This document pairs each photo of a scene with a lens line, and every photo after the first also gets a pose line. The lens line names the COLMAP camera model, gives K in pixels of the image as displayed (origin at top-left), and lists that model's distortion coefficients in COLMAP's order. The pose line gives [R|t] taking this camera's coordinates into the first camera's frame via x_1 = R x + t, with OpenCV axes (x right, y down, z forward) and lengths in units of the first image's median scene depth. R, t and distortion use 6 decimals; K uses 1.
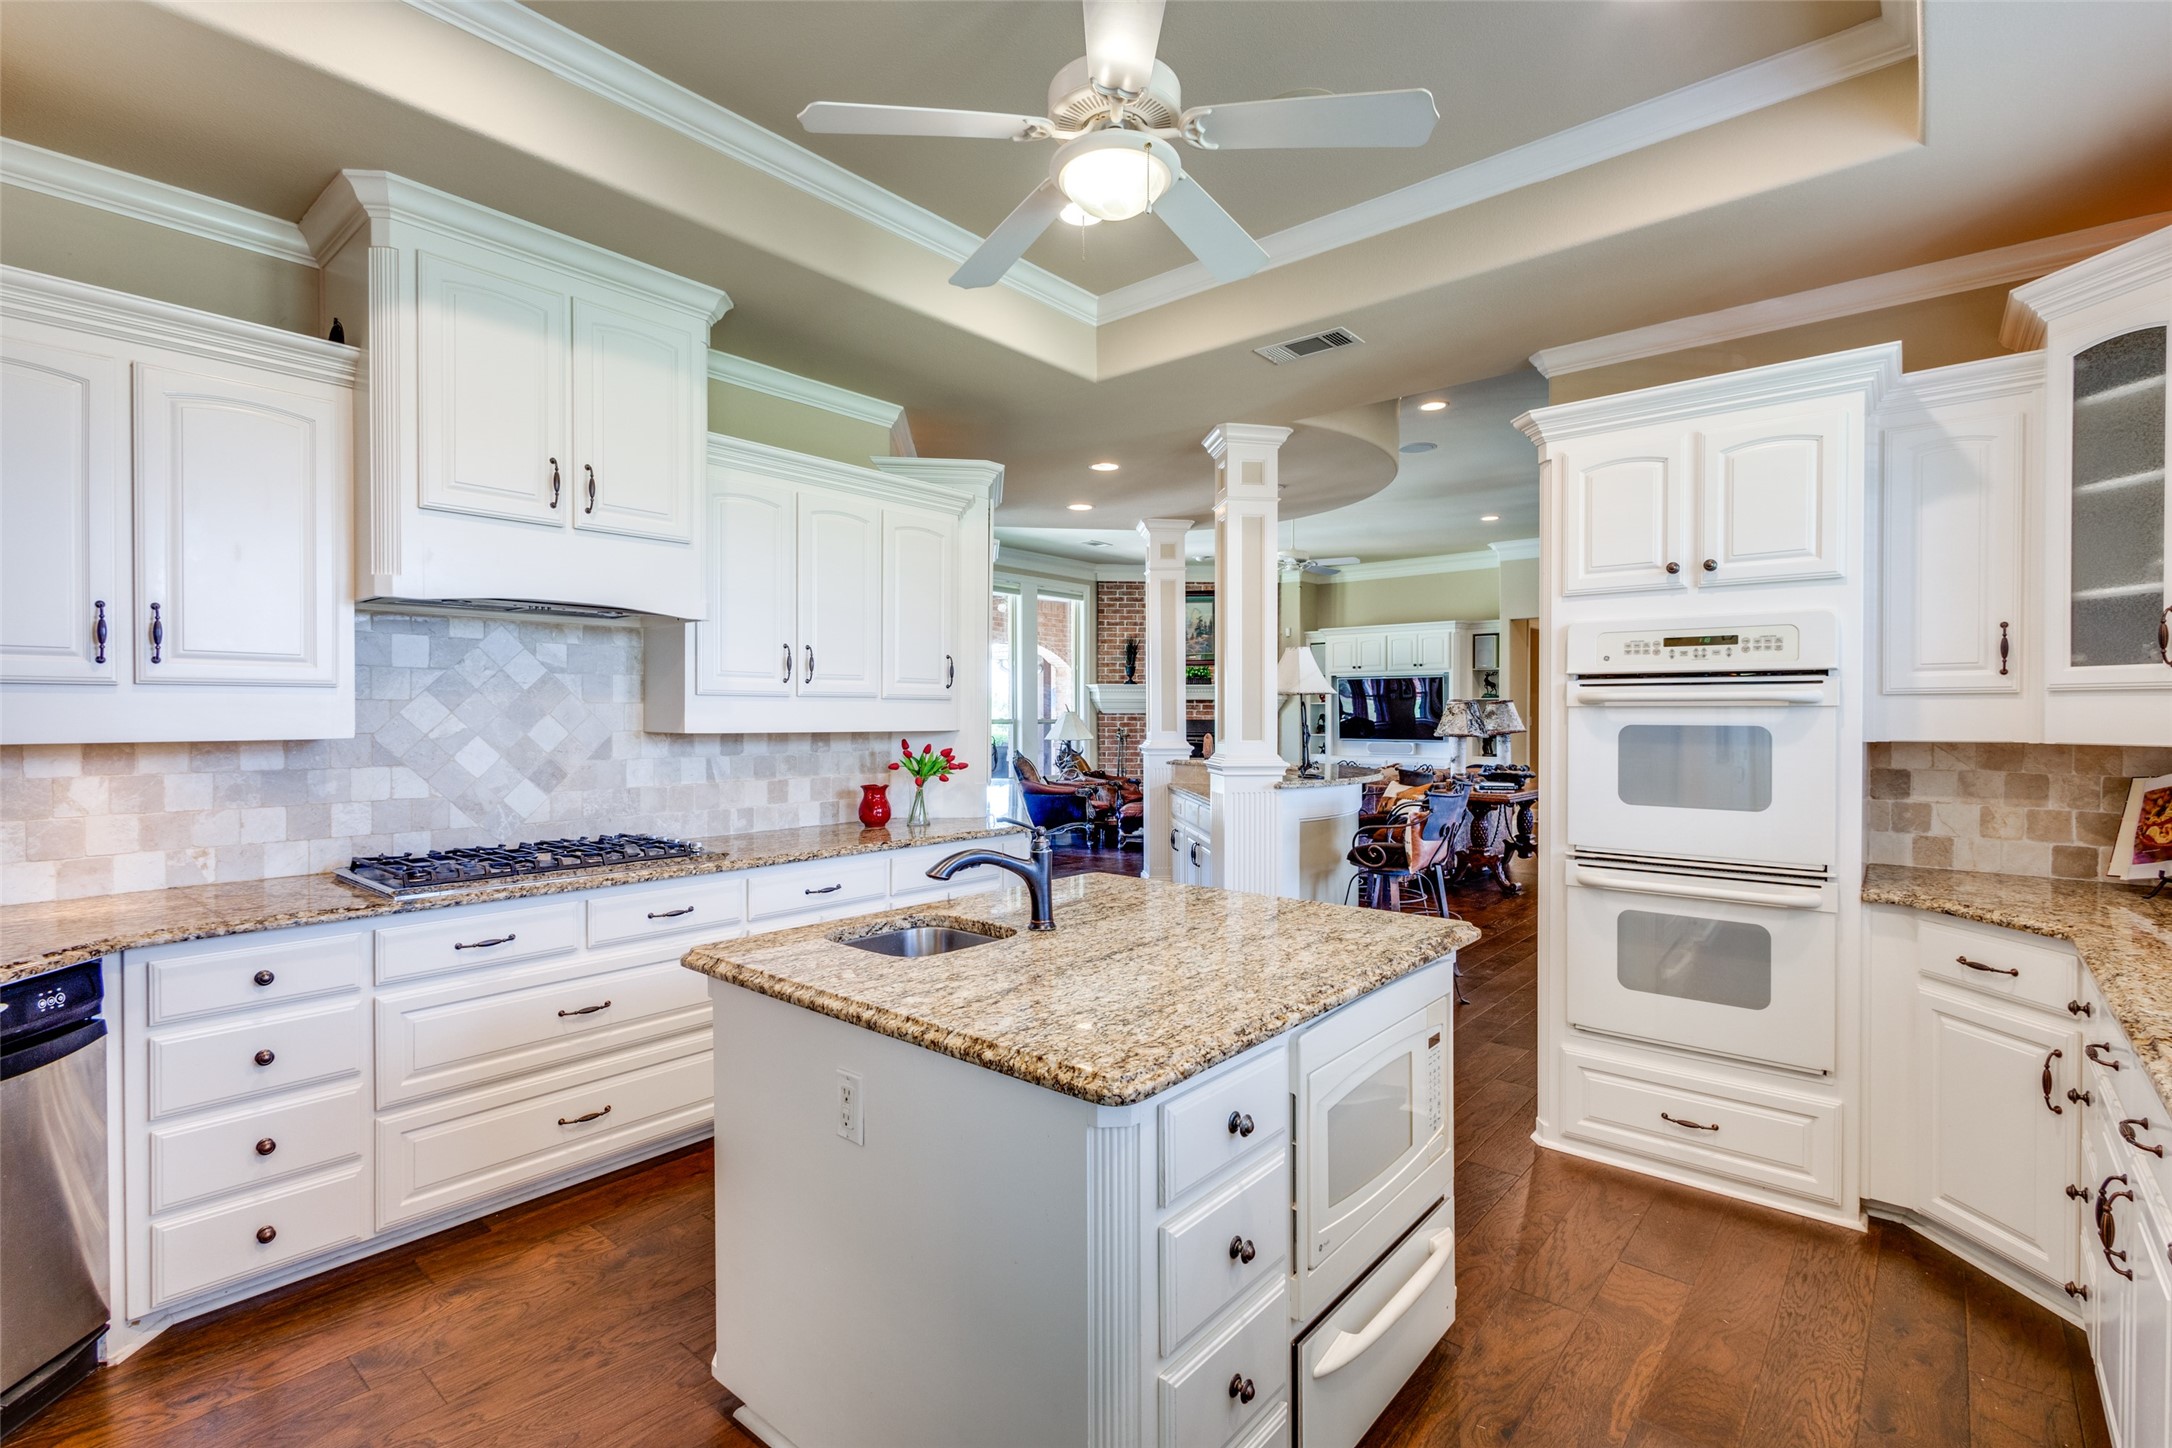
lens RADIAL K [[986.8, 0, 1086.0], [0, 986.8, 724.0], [0, 0, 1]] dist [0.013973, -0.013977]
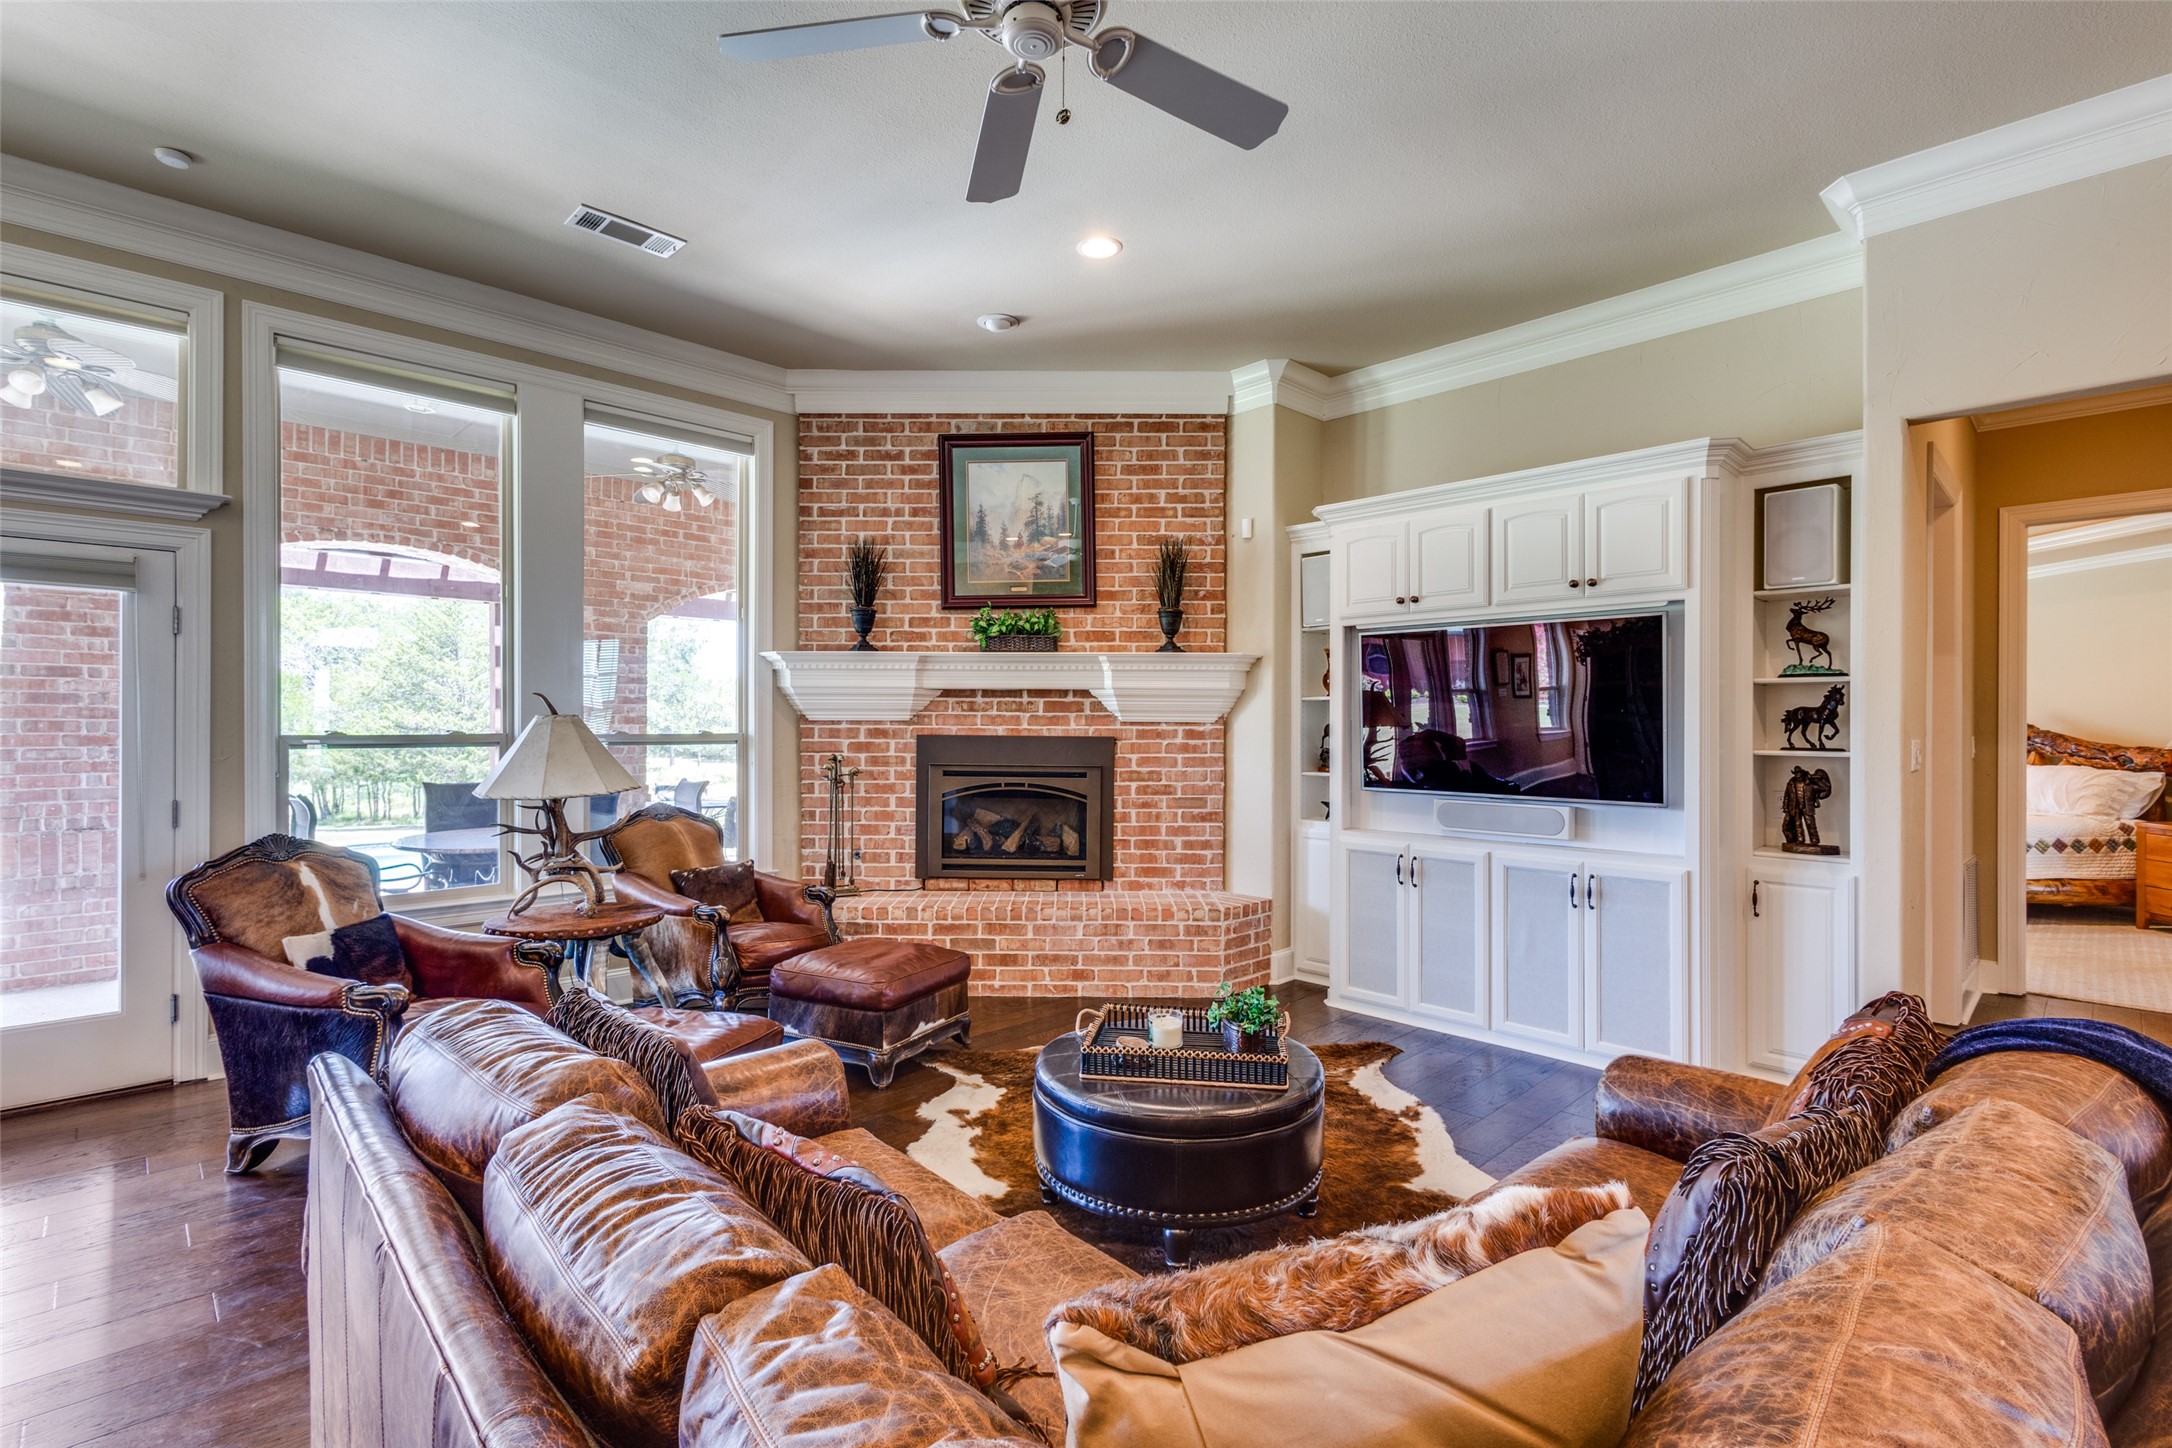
lens RADIAL K [[986.8, 0, 1086.0], [0, 986.8, 724.0], [0, 0, 1]] dist [0.013973, -0.013977]
pose [[0.995712, 0.004949, -0.092380, 0.178563], [-0.005941, 0.999927, -0.010475, -0.005332], [0.092321, 0.010979, 0.995669, 0.586264]]
